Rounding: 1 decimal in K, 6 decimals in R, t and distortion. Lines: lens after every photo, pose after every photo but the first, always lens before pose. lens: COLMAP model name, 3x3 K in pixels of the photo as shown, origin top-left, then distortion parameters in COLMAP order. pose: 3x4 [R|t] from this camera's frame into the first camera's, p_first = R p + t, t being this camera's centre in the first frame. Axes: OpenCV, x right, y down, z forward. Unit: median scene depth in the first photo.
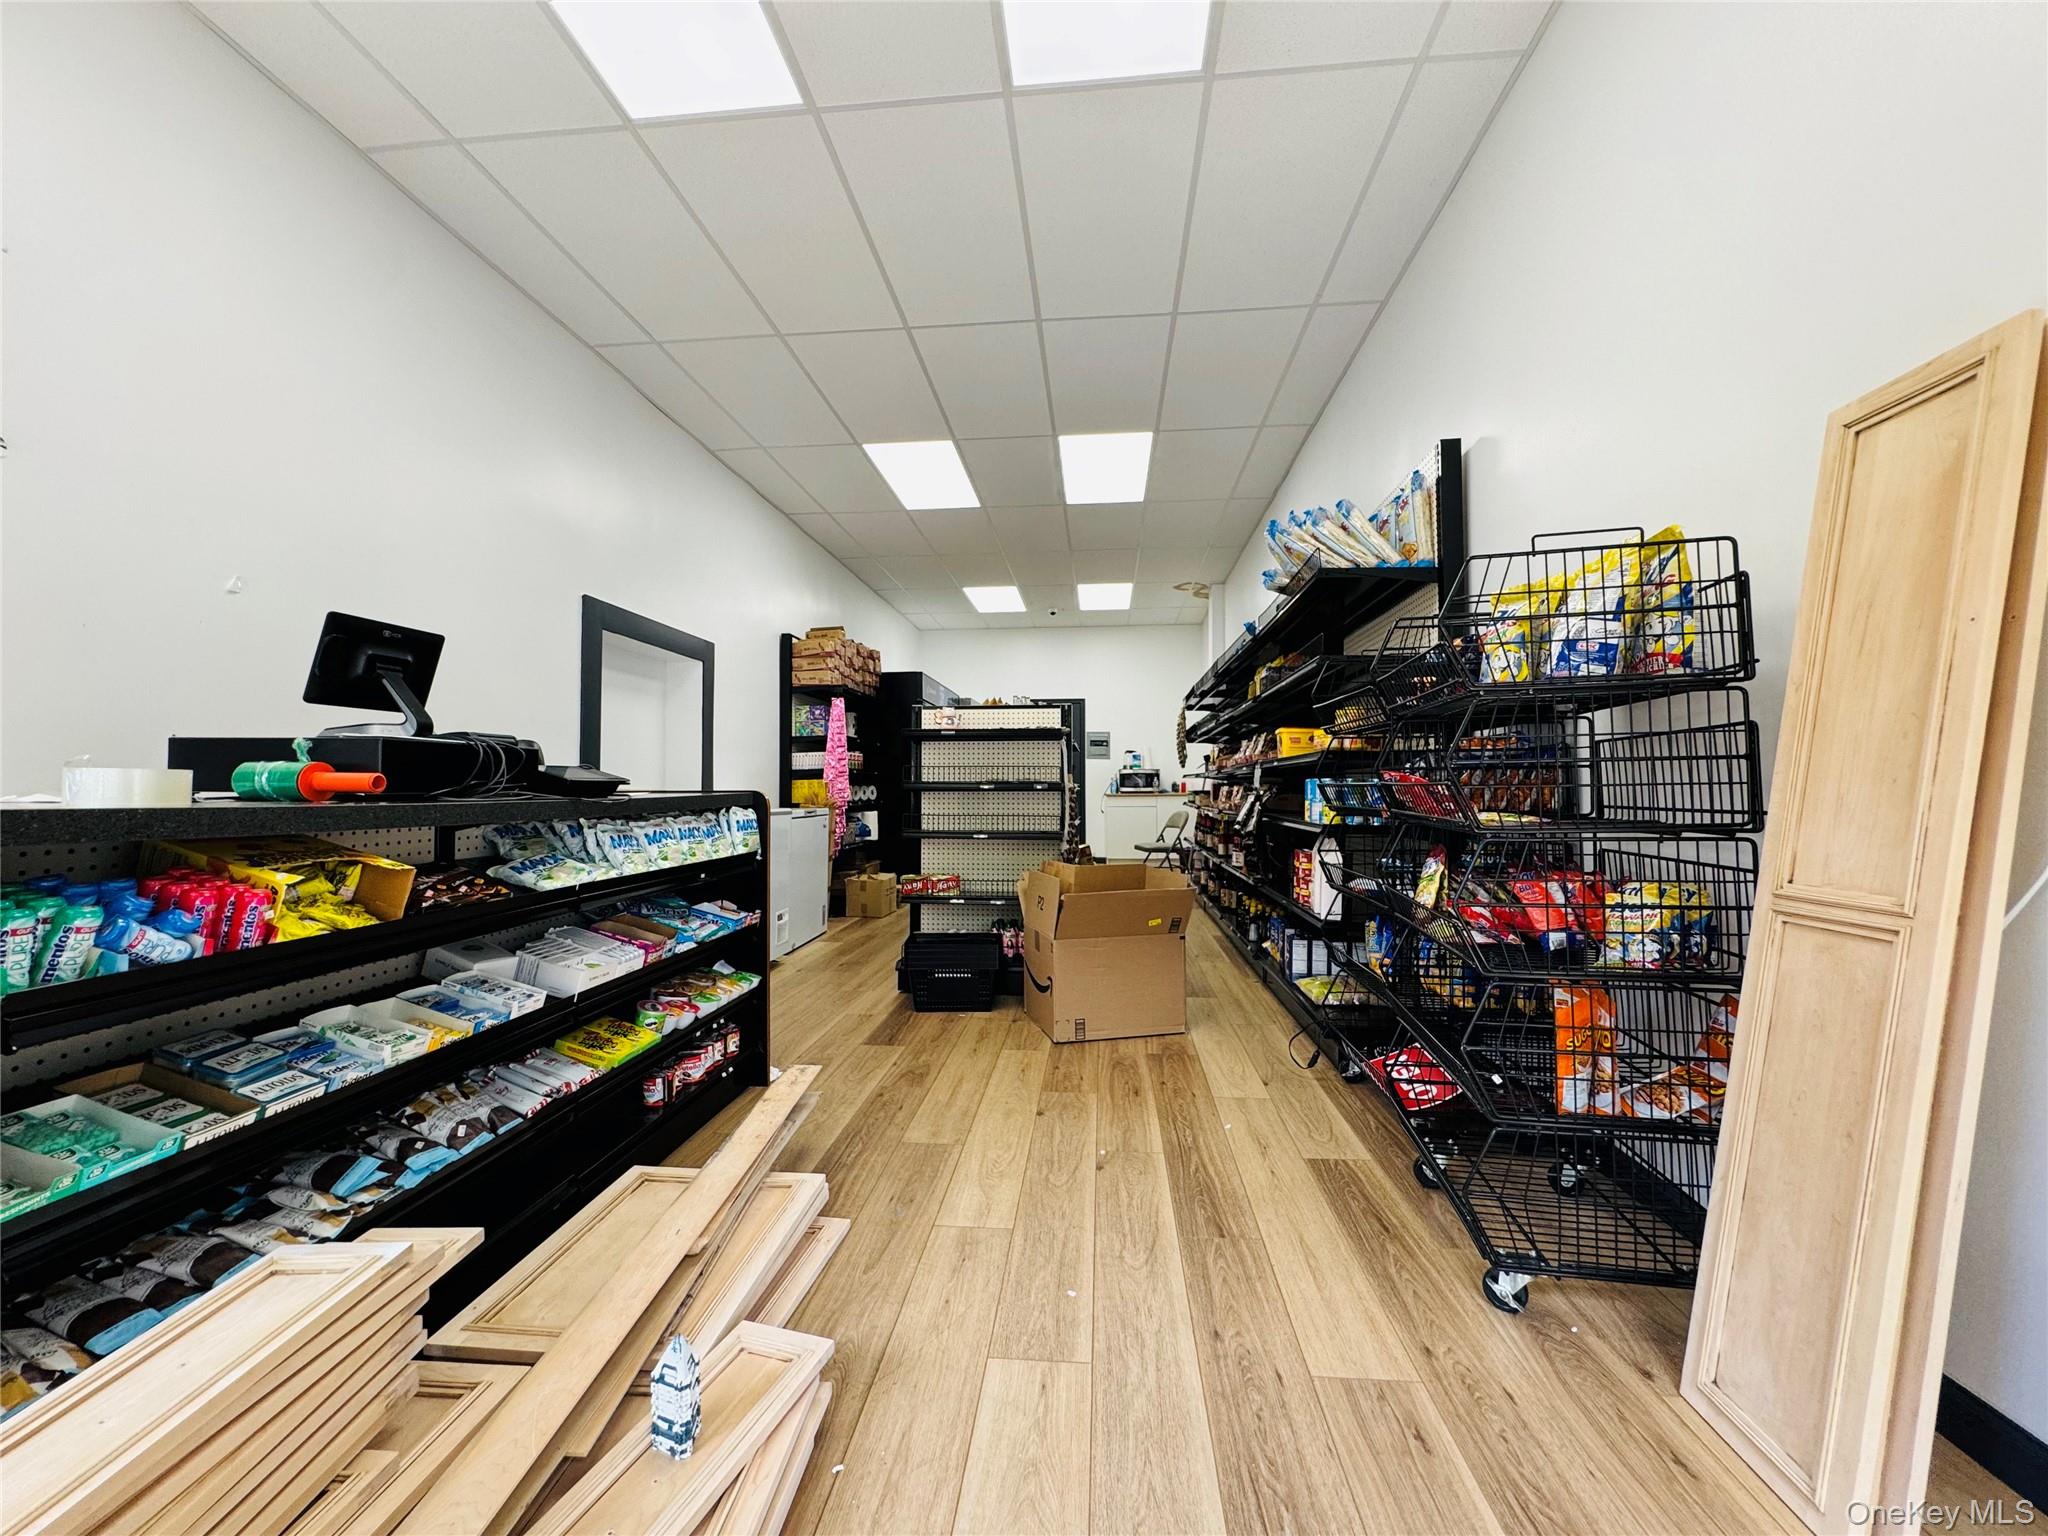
lens RADIAL K [[818.7, 0, 1026.8], [0, 818.7, 765.9], [0, 0, 1]] dist [-0.002211, -0.000362]
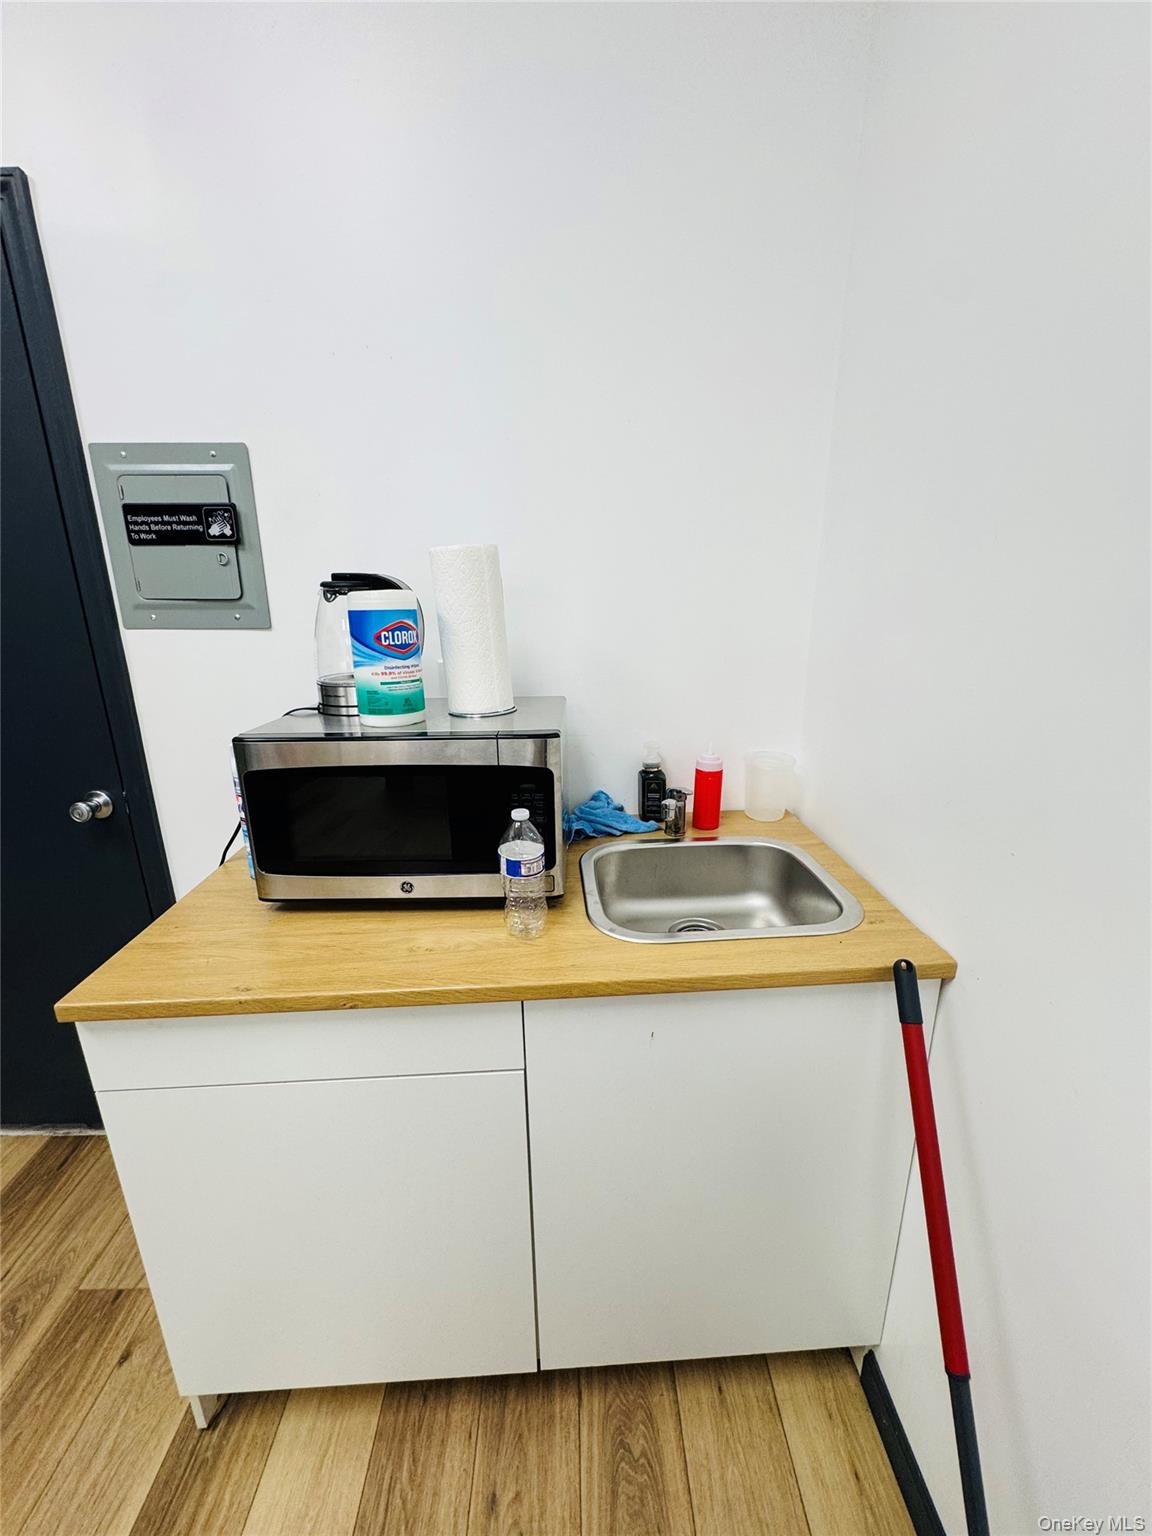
lens RADIAL K [[614.0, 0, 578.9], [0, 614.0, 768.7], [0, 0, 1]] dist [-0.002211, -0.000362]
pose [[0.990376, -0.043958, 0.131239, 0.760116], [0.003239, 0.955325, 0.295539, -0.091106], [-0.138367, -0.292270, 0.946273, 4.521791]]
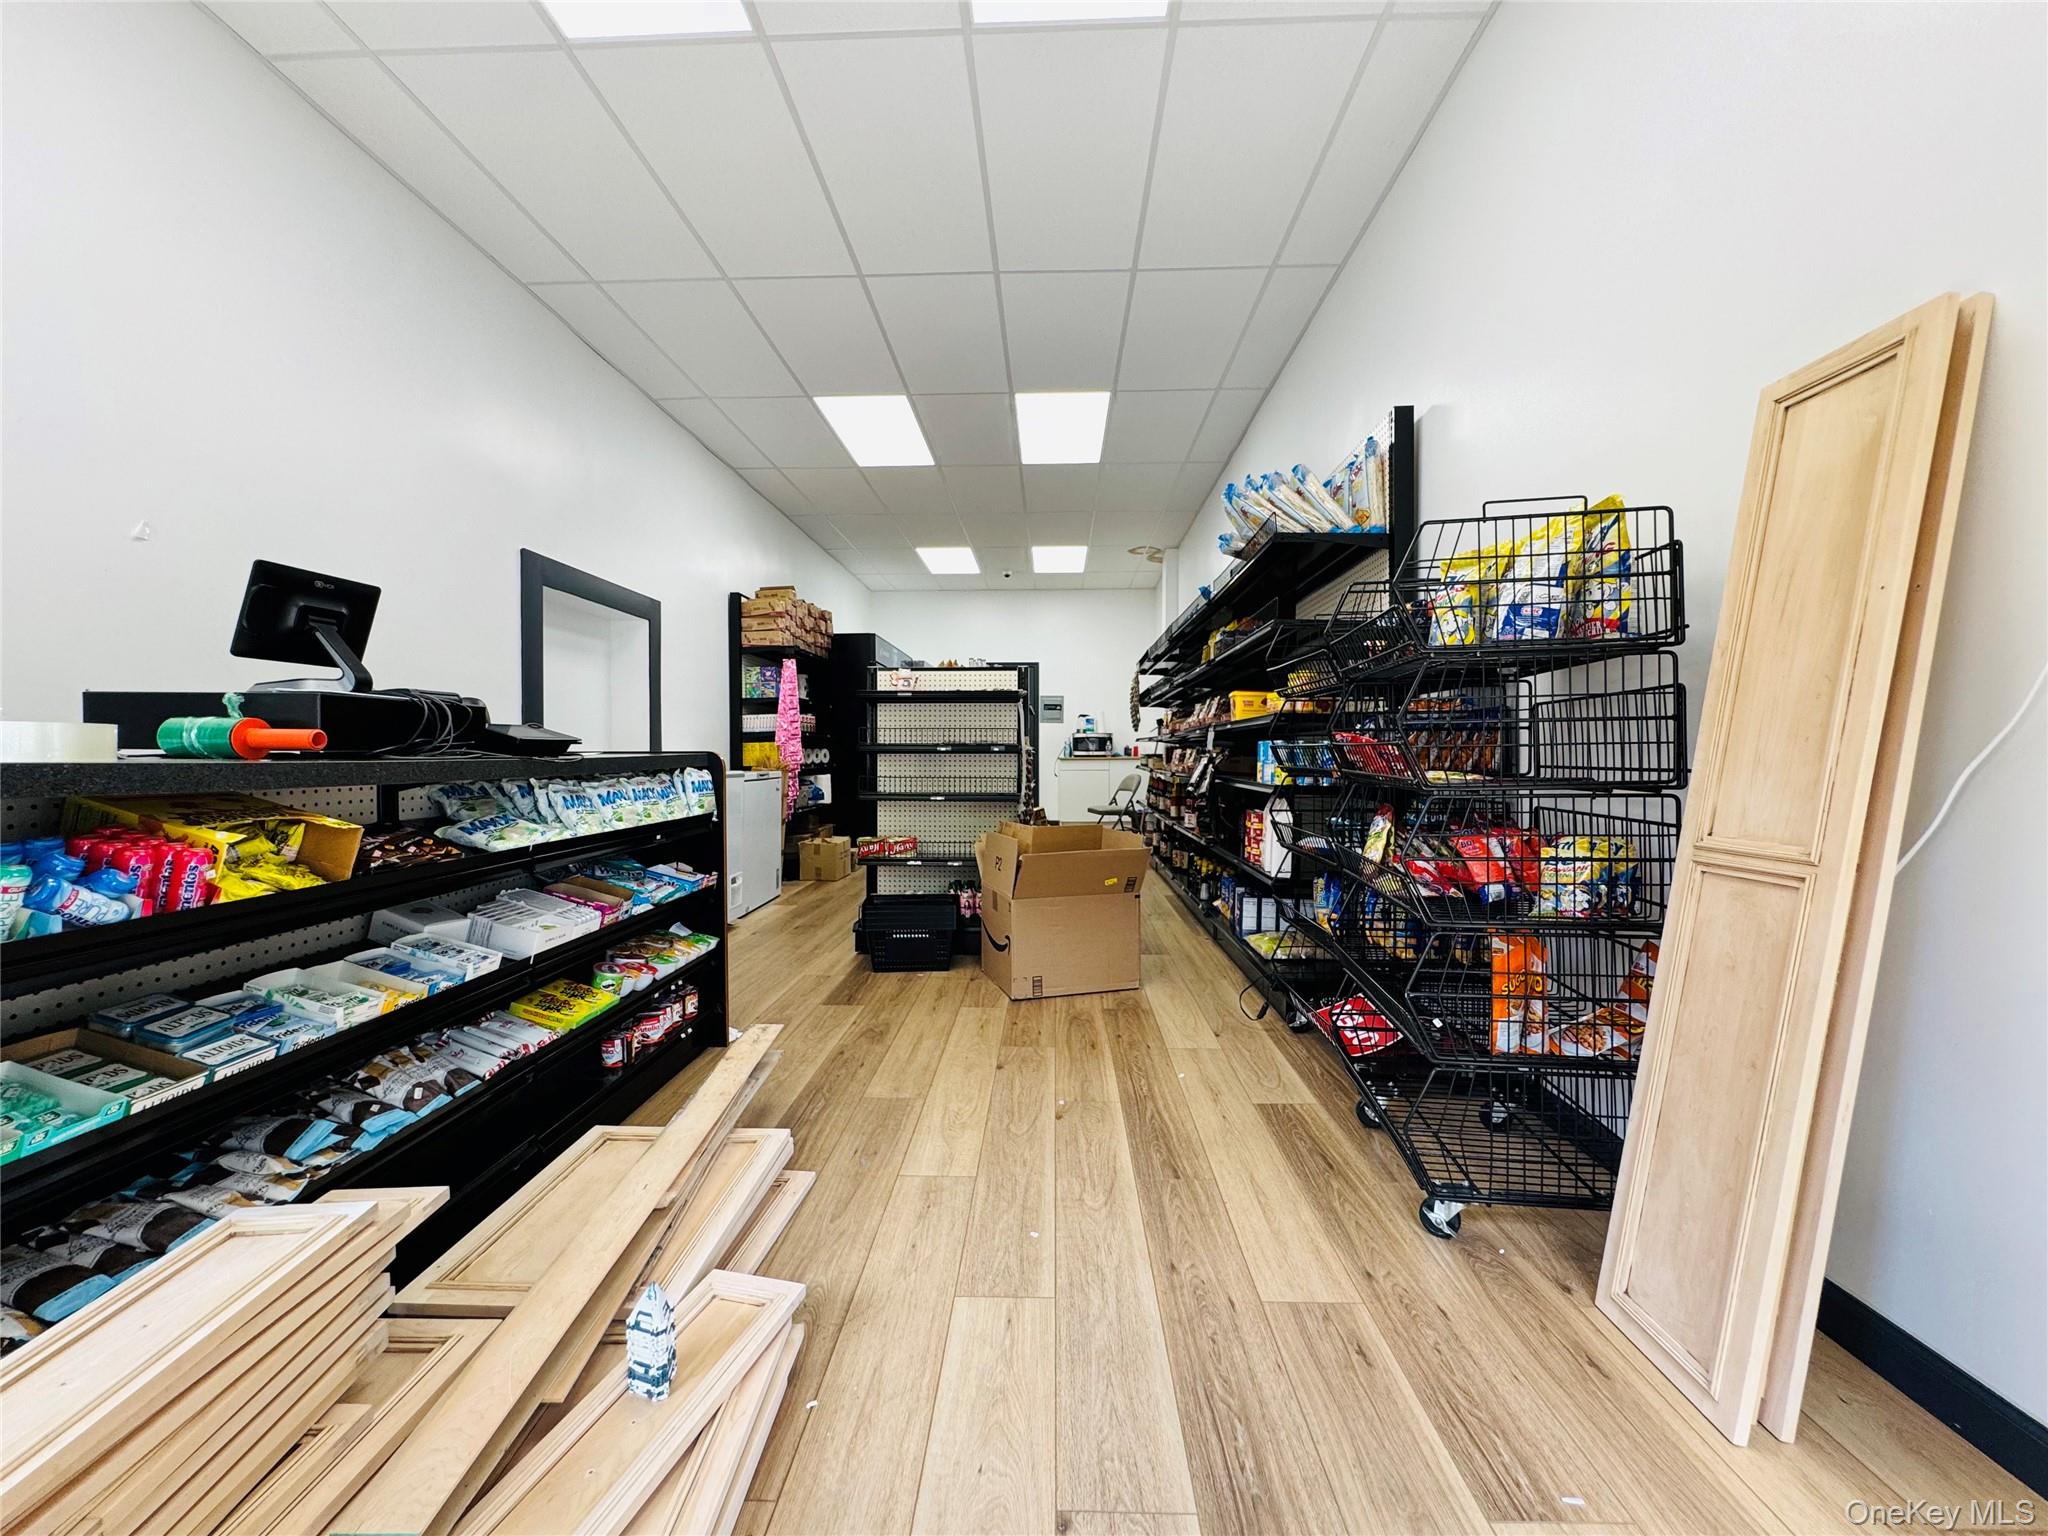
lens RADIAL K [[818.7, 0, 1026.4], [0, 818.7, 765.7], [0, 0, 1]] dist [-0.002211, -0.000362]
pose [[0.998299, 0.000030, 0.058300, -0.012243], [-0.002537, 0.999075, 0.042927, 0.005504], [-0.058244, -0.043001, 0.997376, -0.006017]]
